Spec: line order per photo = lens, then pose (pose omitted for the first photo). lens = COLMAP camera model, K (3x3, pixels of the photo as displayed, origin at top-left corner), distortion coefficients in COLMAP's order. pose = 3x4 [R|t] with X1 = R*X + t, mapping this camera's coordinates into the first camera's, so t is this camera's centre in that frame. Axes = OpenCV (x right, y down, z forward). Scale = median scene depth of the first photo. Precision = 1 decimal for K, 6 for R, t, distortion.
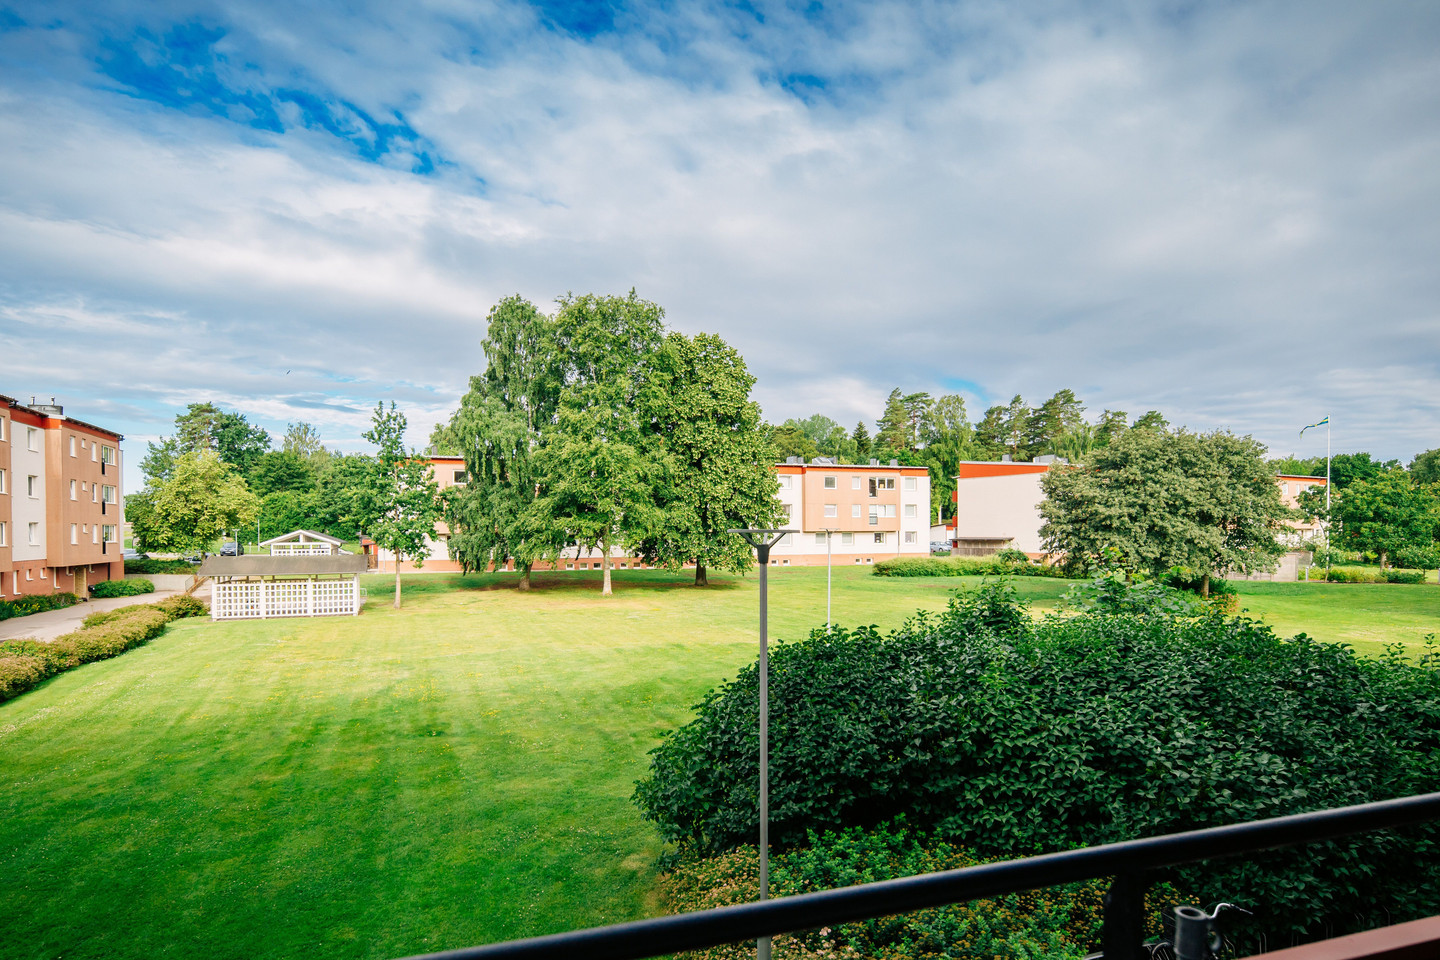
lens RADIAL K [[849.2, 0, 715.8], [0, 849.2, 537.5], [0, 0, 1]] dist [0.003982, 0.001935]
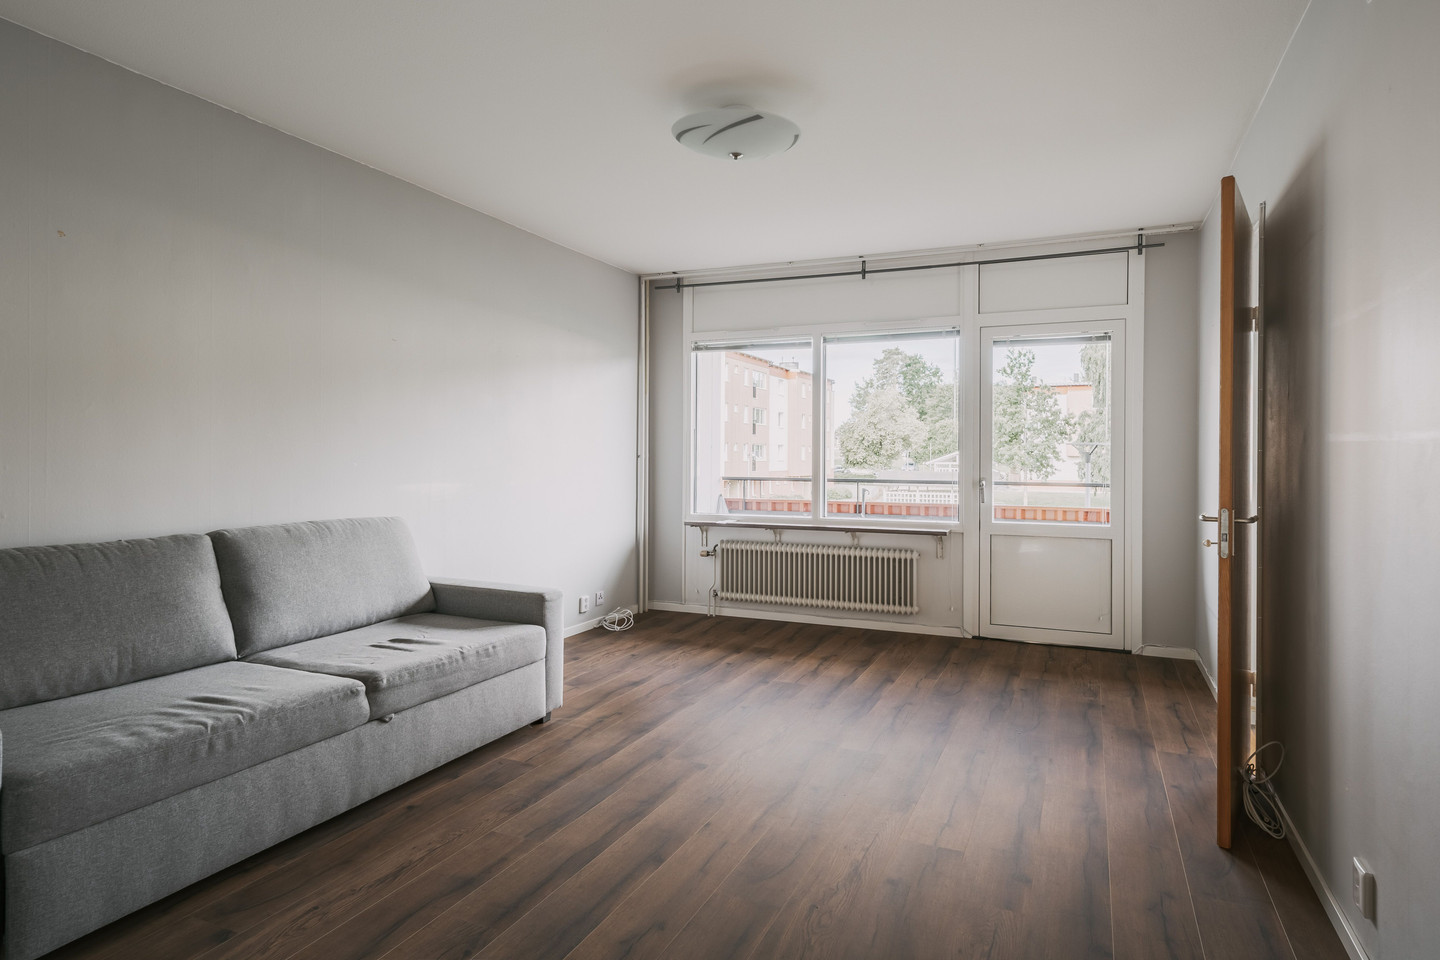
lens RADIAL K [[849.2, 0, 721.1], [0, 849.2, 472.3], [0, 0, 1]] dist [0.003982, 0.001935]
pose [[0.730635, 0.022539, -0.682396, 0.098048], [-0.014145, 0.999740, 0.017876, 0.004206], [0.682622, -0.003408, 0.730764, -0.108717]]
